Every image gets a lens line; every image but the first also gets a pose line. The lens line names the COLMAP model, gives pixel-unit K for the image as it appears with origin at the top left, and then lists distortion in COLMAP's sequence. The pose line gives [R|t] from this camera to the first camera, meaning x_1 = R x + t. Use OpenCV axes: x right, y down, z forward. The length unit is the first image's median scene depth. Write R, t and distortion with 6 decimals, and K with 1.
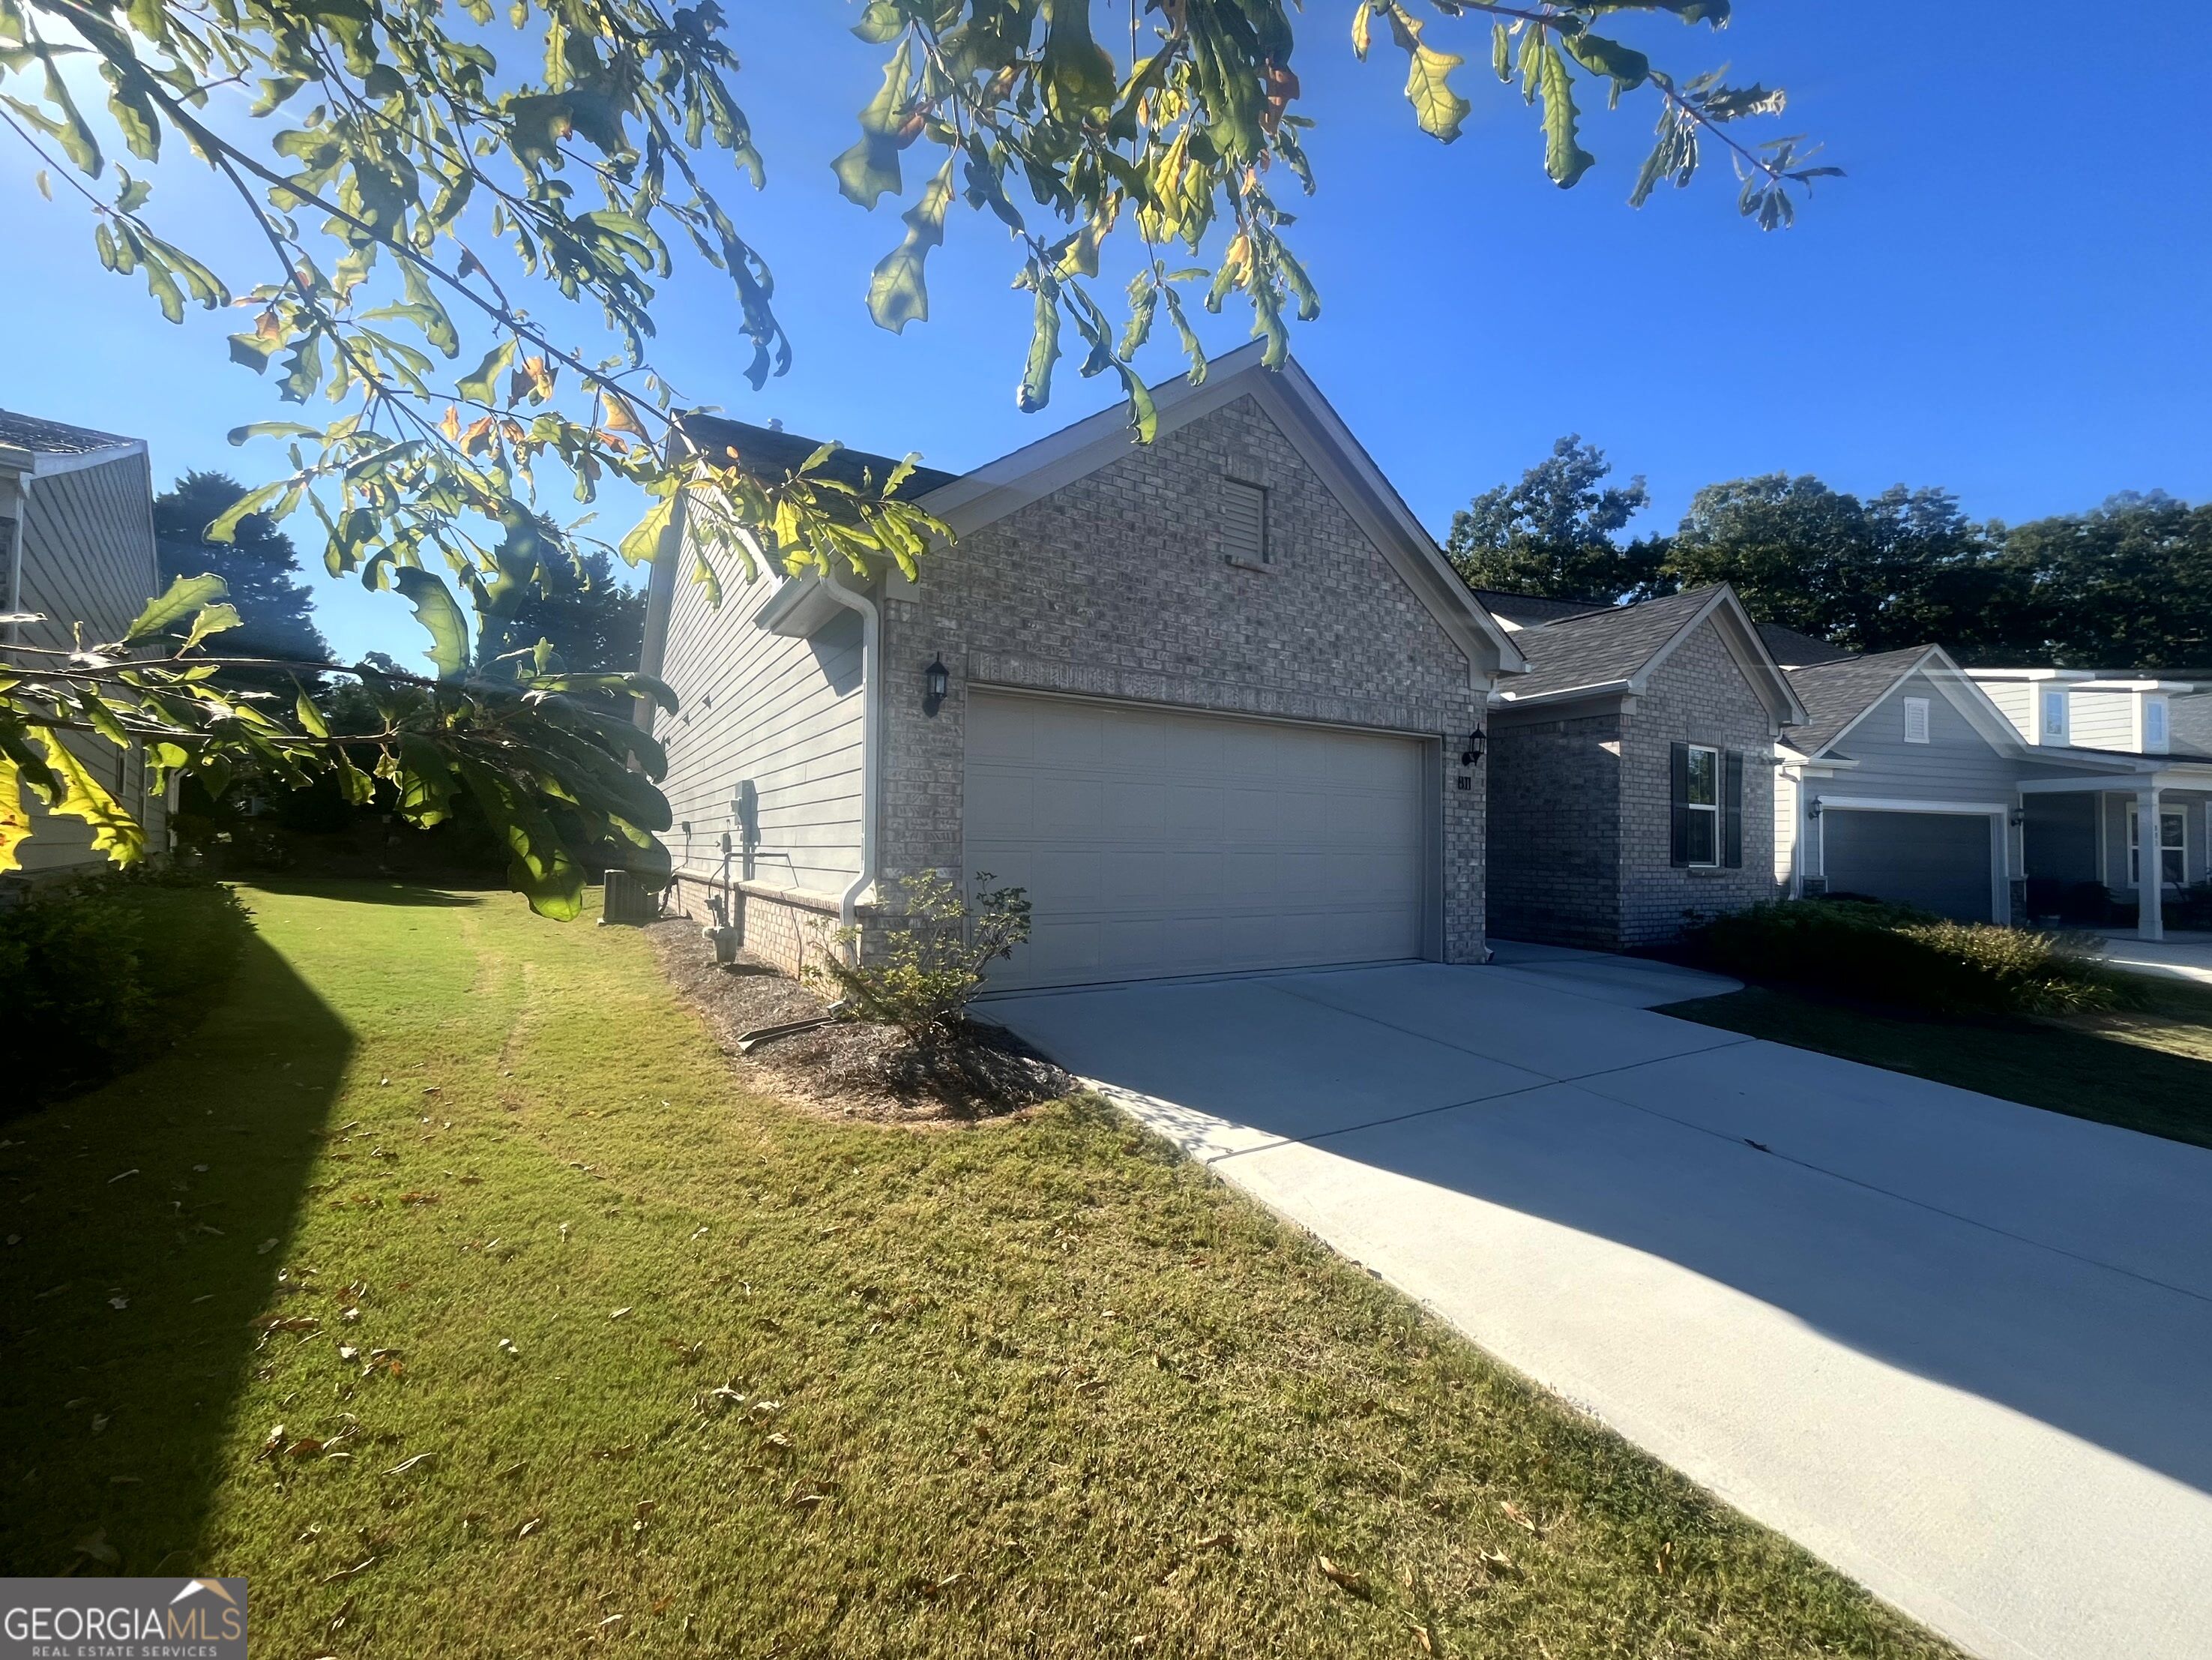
lens RADIAL K [[898.1, 0, 1089.0], [0, 898.1, 829.4], [0, 0, 1]] dist [-0.004336, 0.000353]
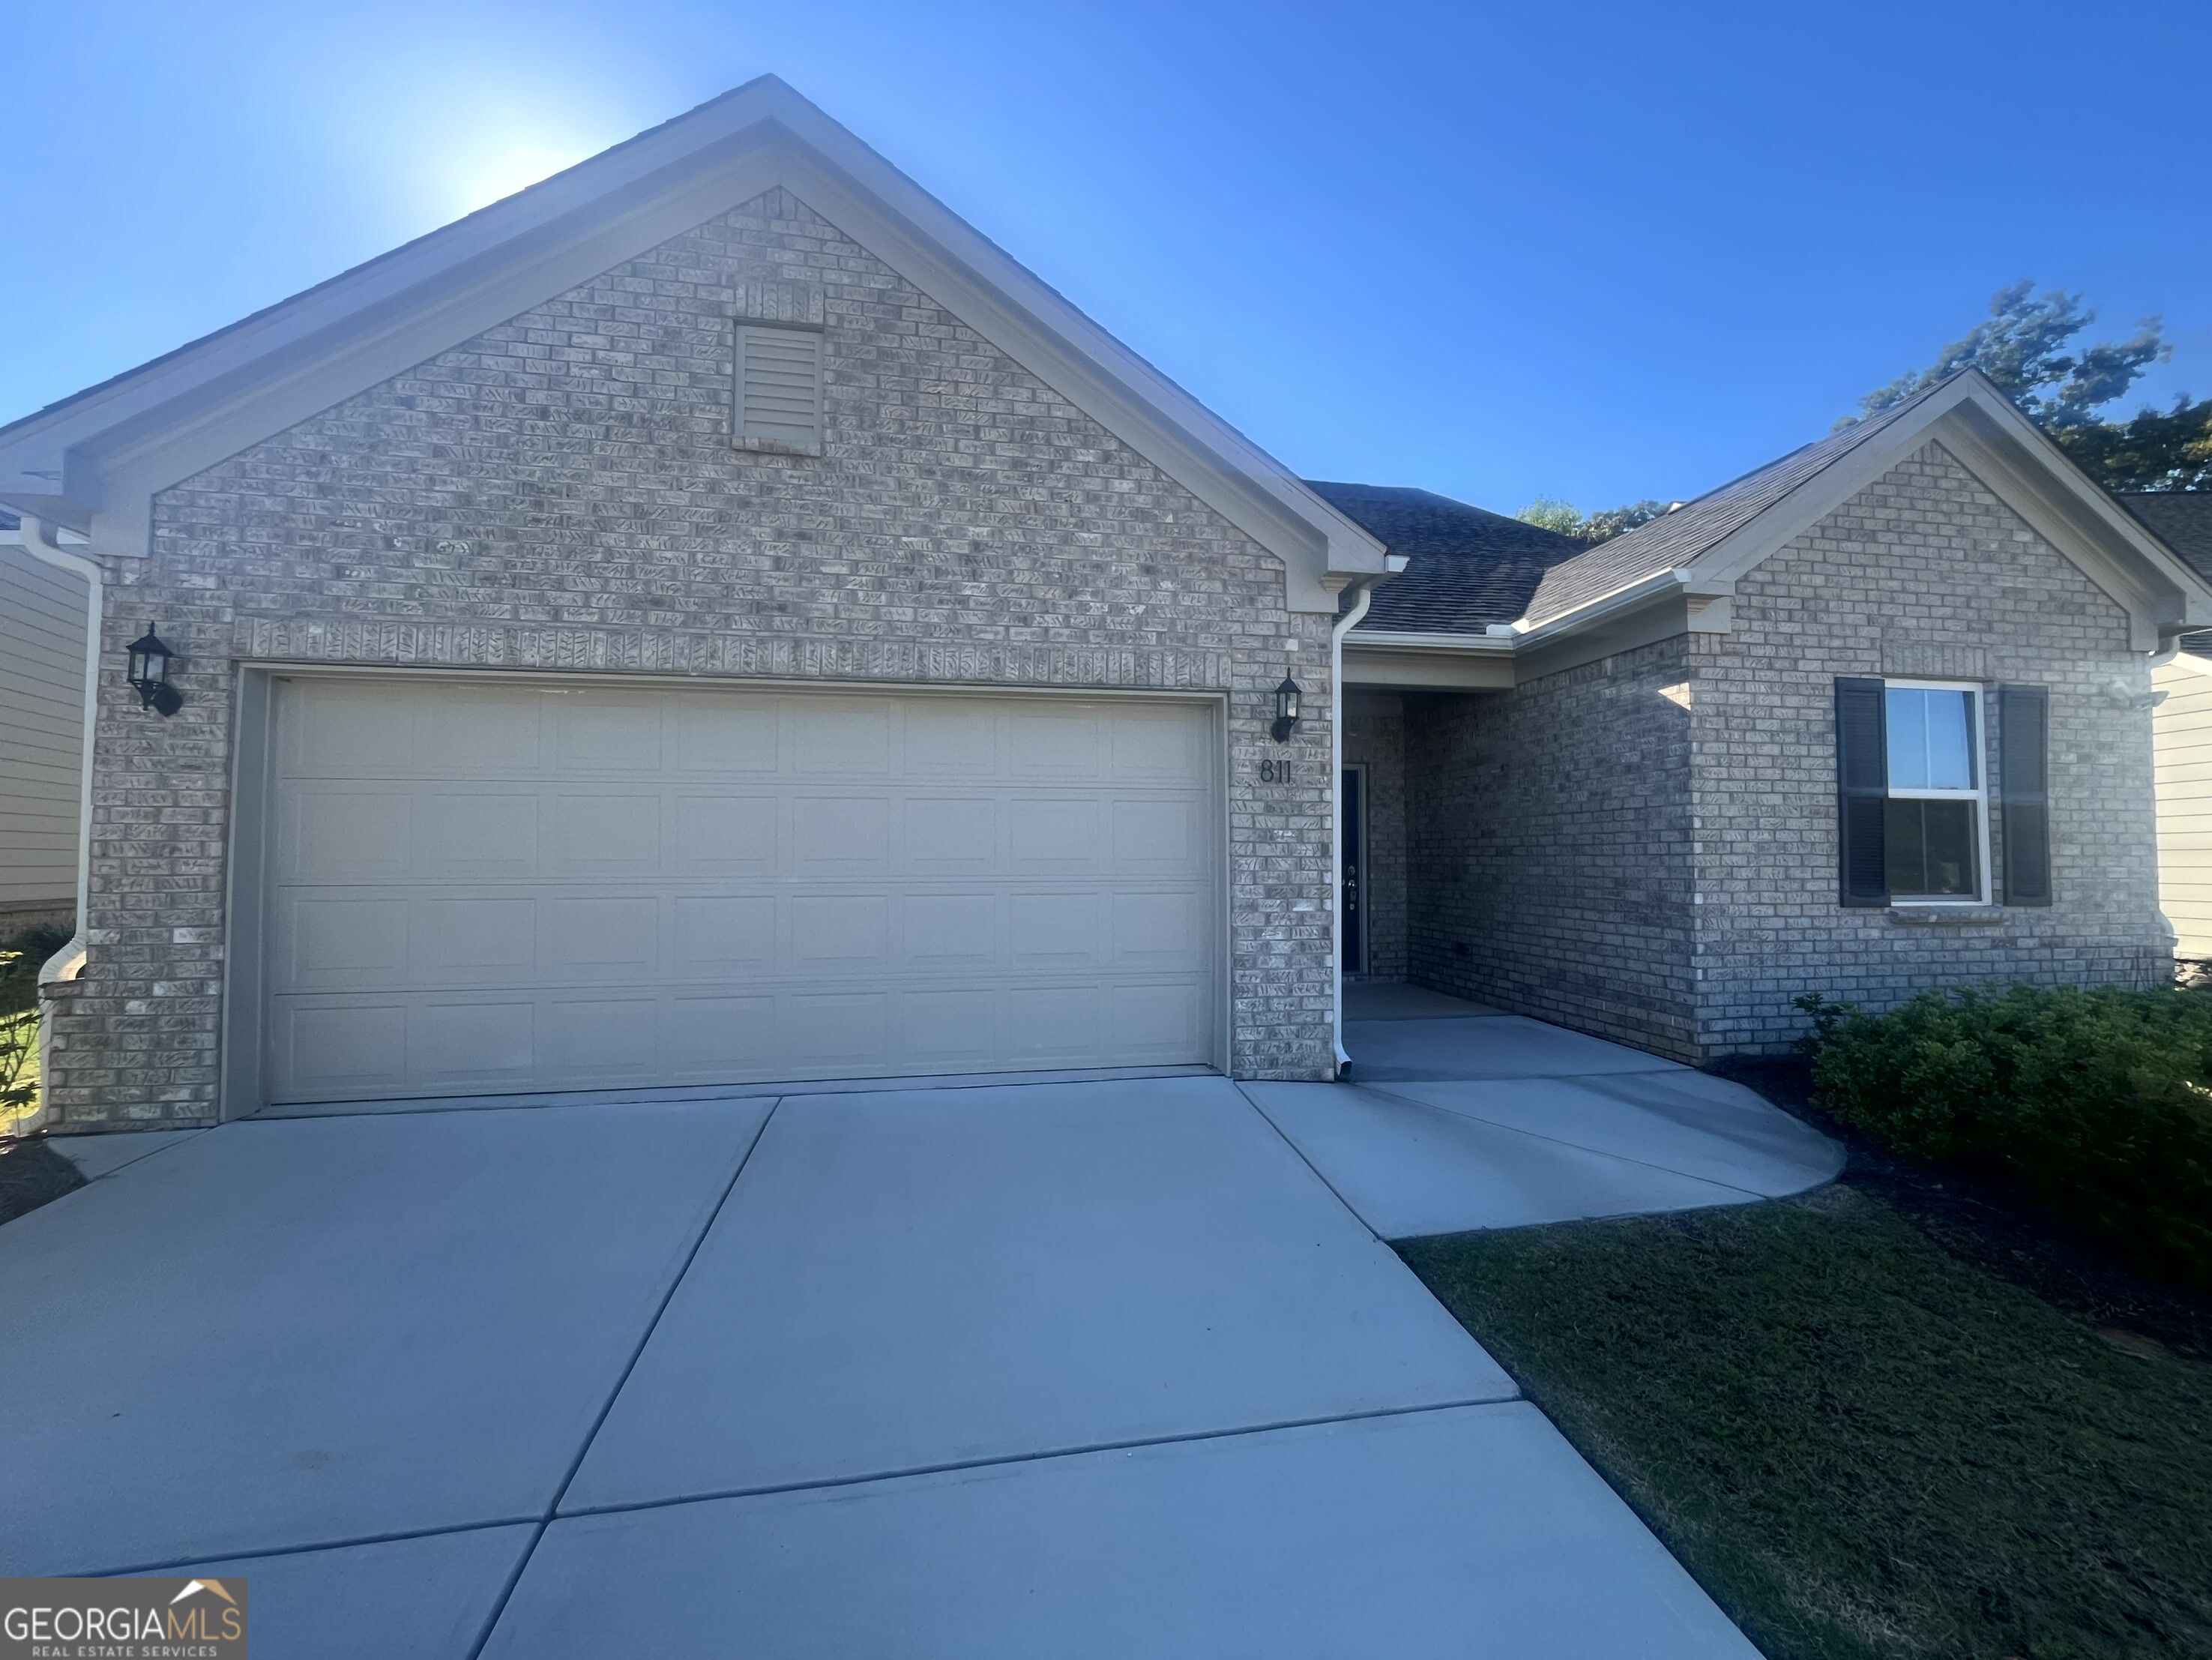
lens RADIAL K [[898.1, 0, 1089.8], [0, 898.1, 828.3], [0, 0, 1]] dist [-0.004336, 0.000353]
pose [[0.935123, -0.025085, -0.353433, 0.550463], [0.019756, 0.999630, -0.018677, -0.006029], [0.353771, 0.010482, 0.935273, 0.437816]]
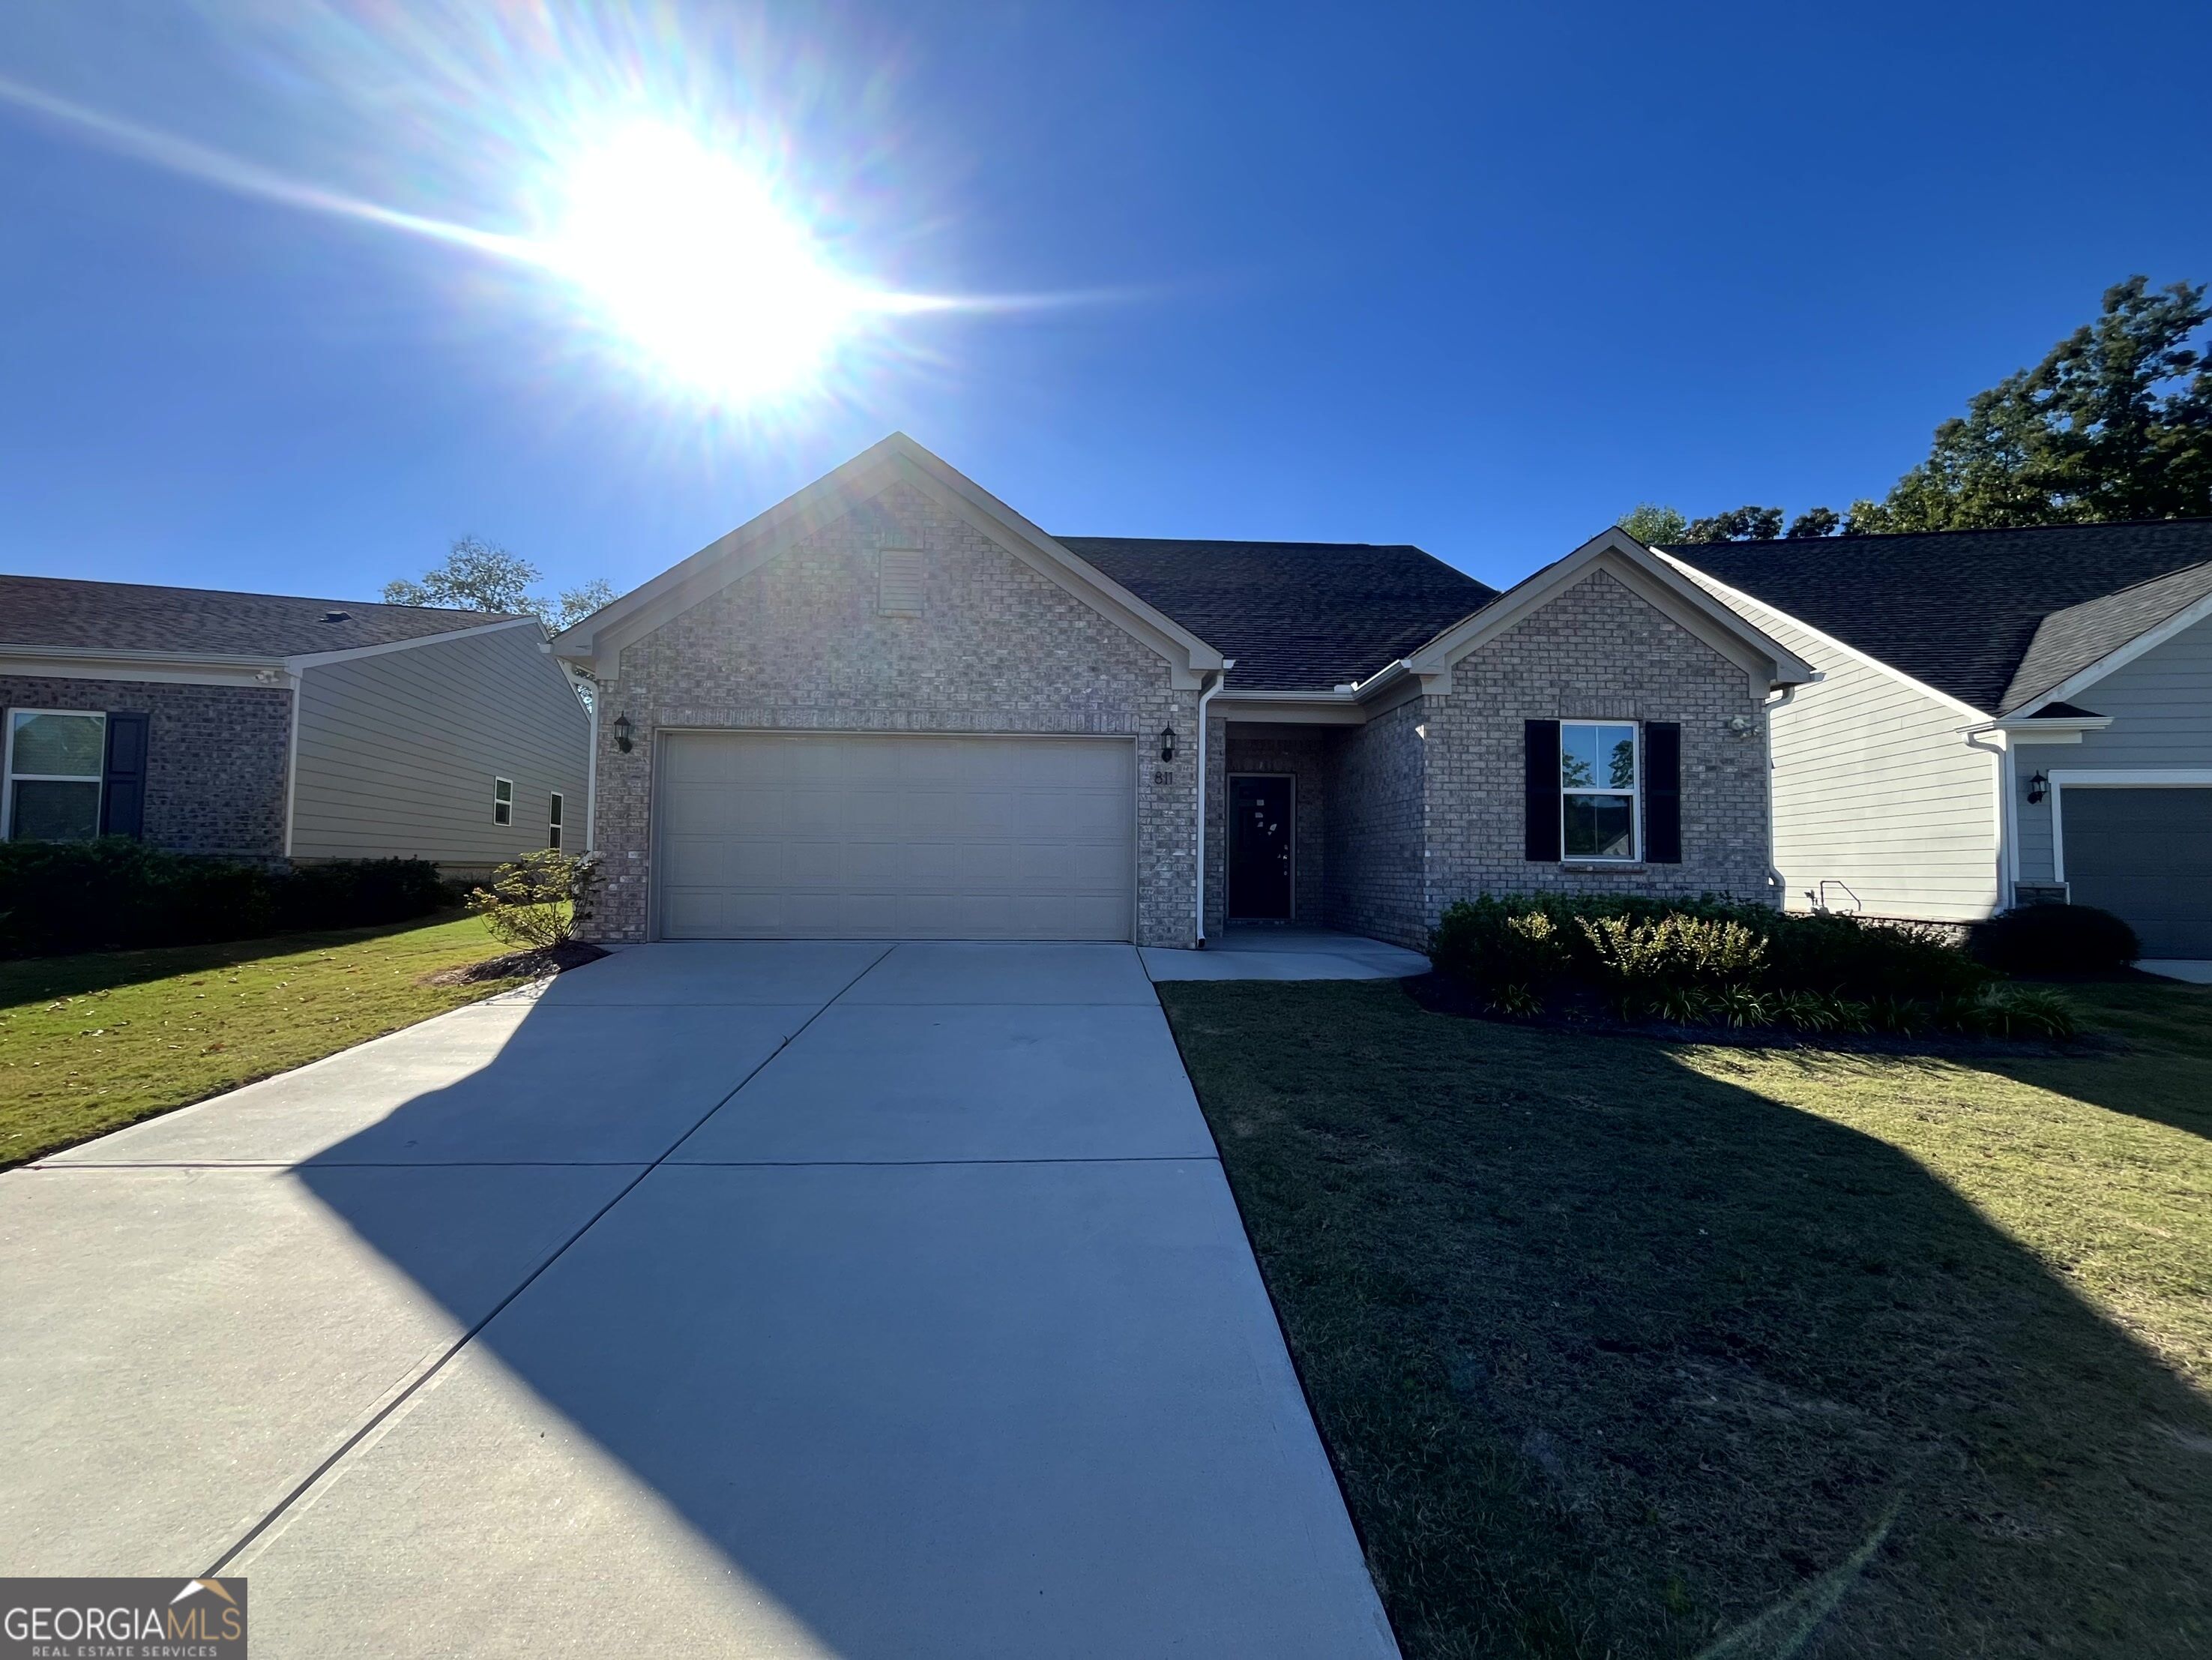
lens RADIAL K [[898.1, 0, 1085.9], [0, 898.1, 830.6], [0, 0, 1]] dist [-0.004336, 0.000353]
pose [[0.882611, -0.023594, -0.469512, 0.901015], [0.010906, 0.999499, -0.029724, 0.045006], [0.469978, 0.021114, 0.882425, 0.015266]]
